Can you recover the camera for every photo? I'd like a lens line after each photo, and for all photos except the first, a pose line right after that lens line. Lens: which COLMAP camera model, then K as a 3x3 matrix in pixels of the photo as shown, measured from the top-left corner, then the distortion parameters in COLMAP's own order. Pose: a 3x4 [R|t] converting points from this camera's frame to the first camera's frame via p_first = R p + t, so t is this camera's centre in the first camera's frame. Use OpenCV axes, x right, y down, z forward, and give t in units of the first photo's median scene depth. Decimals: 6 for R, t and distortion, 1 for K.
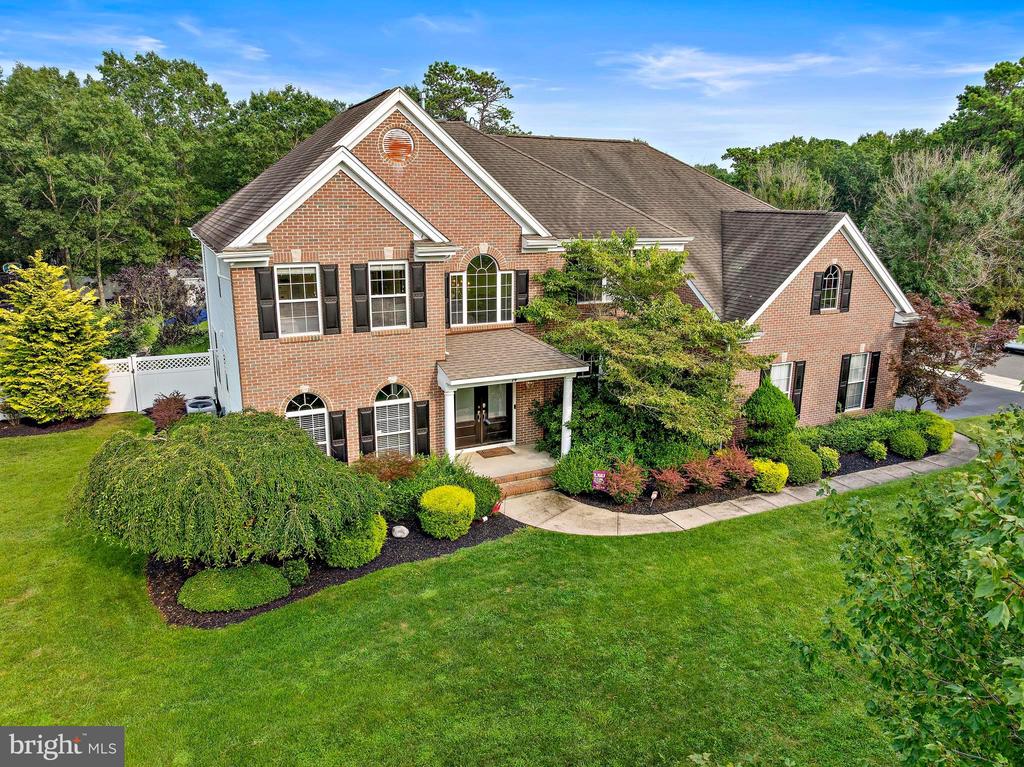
lens RADIAL K [[721.3, 0, 512.0], [0, 721.3, 383.5], [0, 0, 1]] dist [-0.030960, -0.003669]
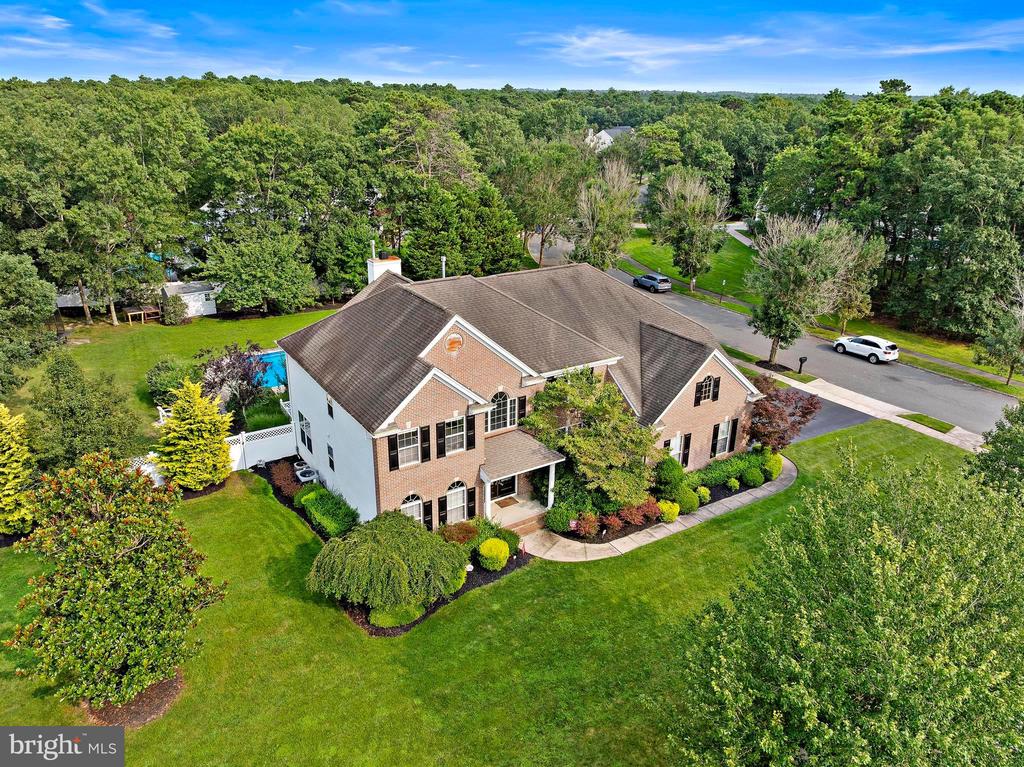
lens RADIAL K [[731.6, 0, 499.9], [0, 731.6, 370.5], [0, 0, 1]] dist [-0.021488, -0.001955]
pose [[0.994473, -0.037115, 0.098215, -0.209707], [0.025828, 0.993169, 0.113792, -0.431690], [-0.101768, -0.110626, 0.988638, -0.672866]]
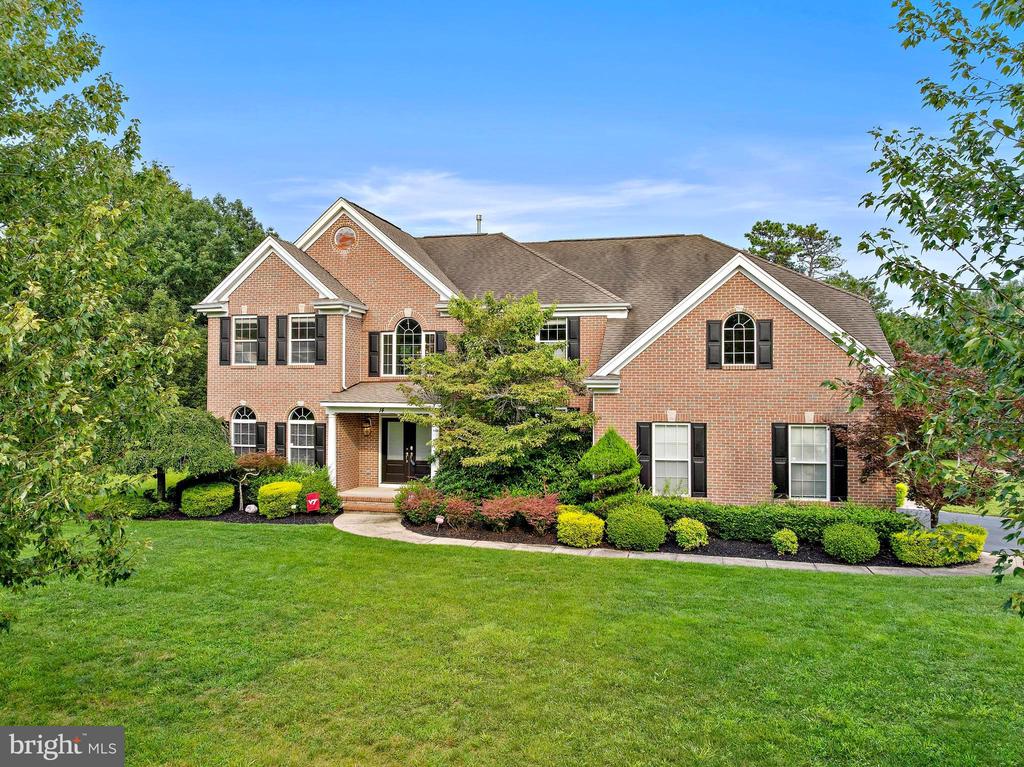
lens RADIAL K [[721.3, 0, 512.0], [0, 721.3, 383.5], [0, 0, 1]] dist [-0.030960, -0.003669]
pose [[0.767141, -0.012499, -0.641357, 0.904396], [-0.159530, 0.964682, -0.209617, 0.160978], [0.621325, 0.263122, 0.738053, 0.245413]]
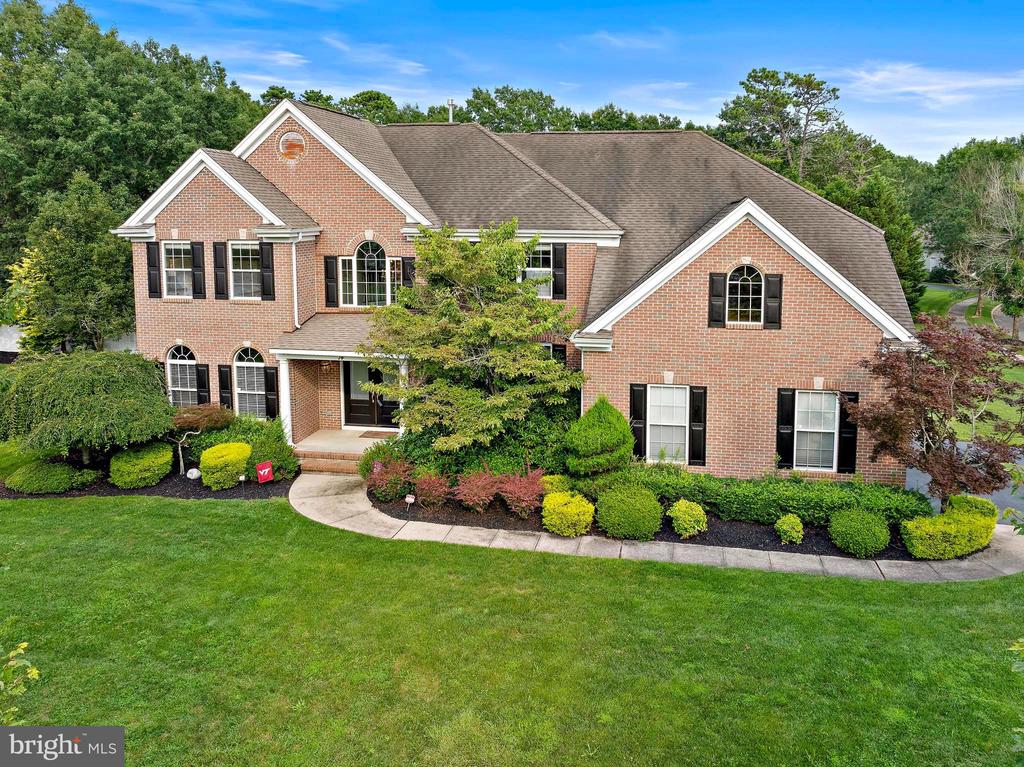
lens RADIAL K [[749.1, 0, 557.0], [0, 749.1, 287.6], [0, 0, 1]] dist [-0.036761, -0.000275]
pose [[0.819884, 0.052023, -0.570162, 0.843689], [-0.140348, 0.983740, -0.112059, -0.027801], [0.555061, 0.171897, 0.813854, 0.277827]]
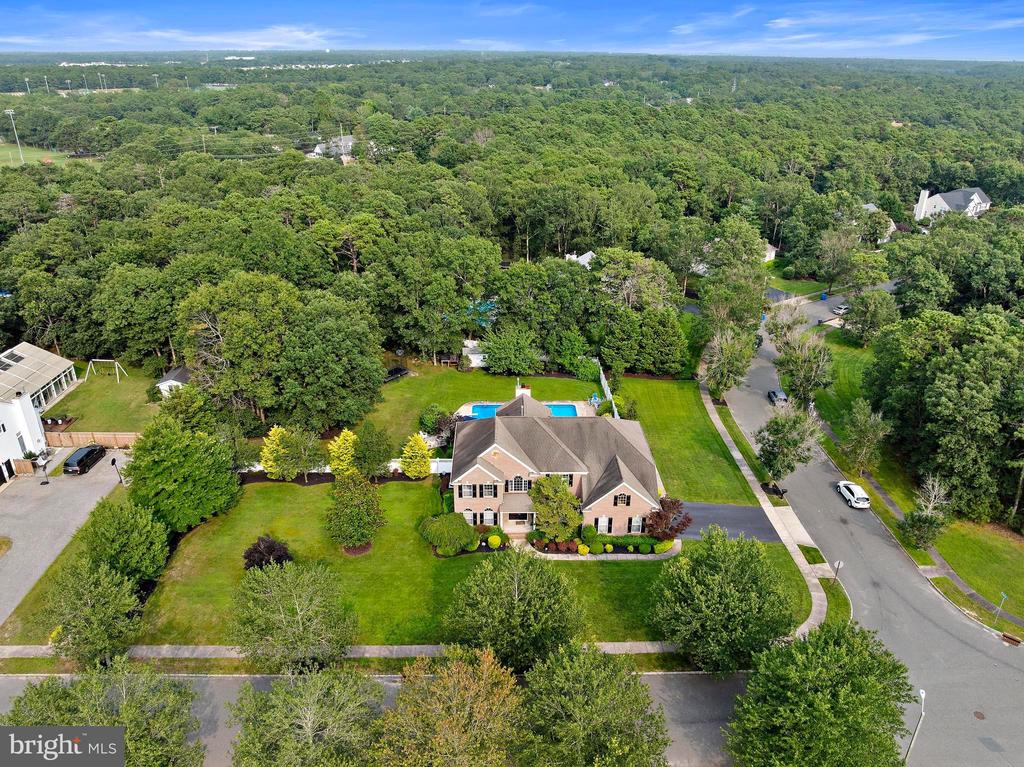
lens RADIAL K [[721.3, 0, 512.0], [0, 721.3, 383.5], [0, 0, 1]] dist [-0.030960, -0.003669]
pose [[0.907659, 0.174546, -0.381691, 1.329363], [-0.103525, 0.974430, 0.199422, -1.447306], [0.406740, -0.141493, 0.902520, -2.432696]]
